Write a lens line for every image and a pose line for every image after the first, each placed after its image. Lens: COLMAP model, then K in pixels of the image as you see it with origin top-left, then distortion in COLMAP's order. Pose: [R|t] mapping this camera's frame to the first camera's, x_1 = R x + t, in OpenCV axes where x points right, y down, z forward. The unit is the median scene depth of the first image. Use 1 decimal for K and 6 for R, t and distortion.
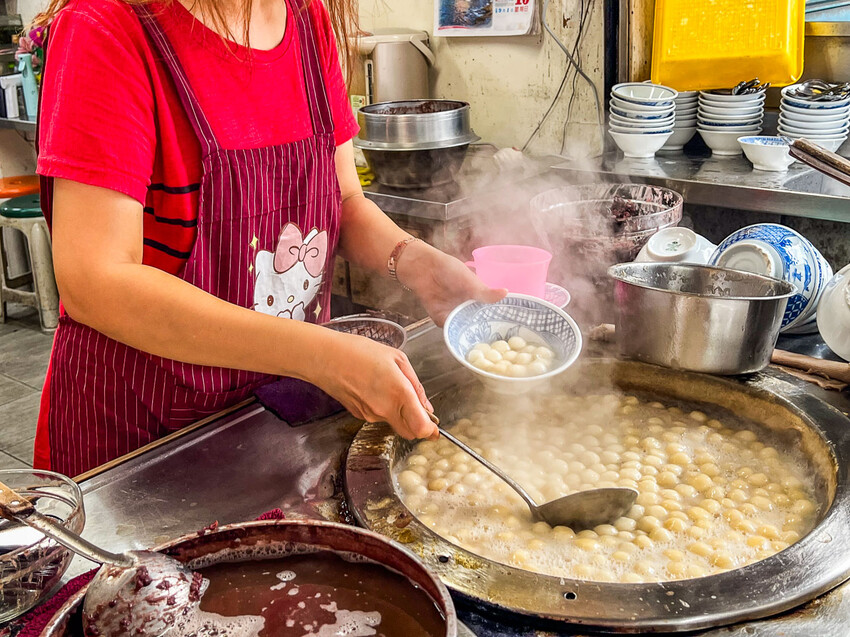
lens RADIAL K [[1018.5, 0, 425.0], [0, 1018.5, 318.5], [0, 0, 1]] dist [0.109456, -0.339867]
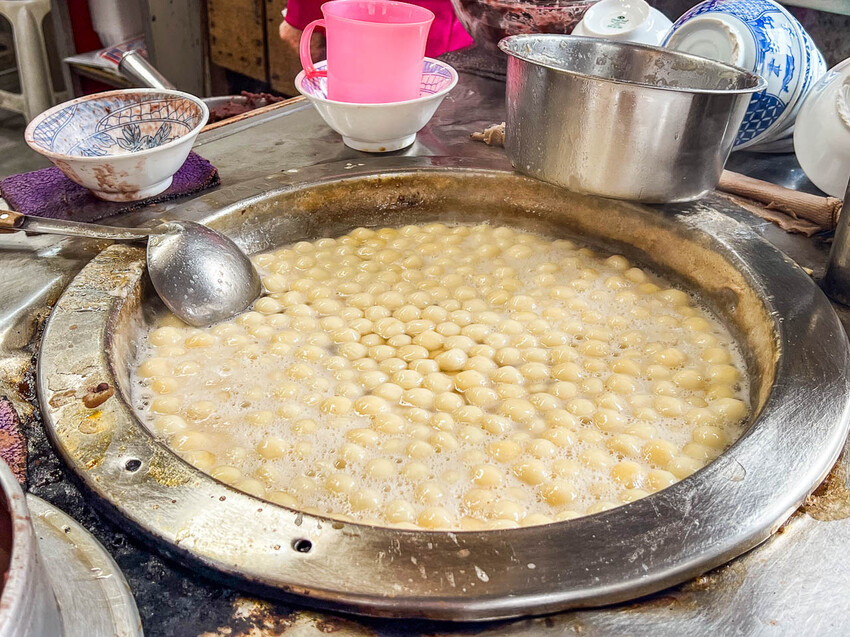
lens RADIAL K [[1018.5, 0, 425.0], [0, 1018.5, 318.5], [0, 0, 1]] dist [0.109456, -0.339867]
pose [[0.997848, 0.065406, 0.004607, 0.130459], [-0.065129, 0.980586, 0.184959, 0.011659], [0.007580, -0.184861, 0.982735, 0.271880]]
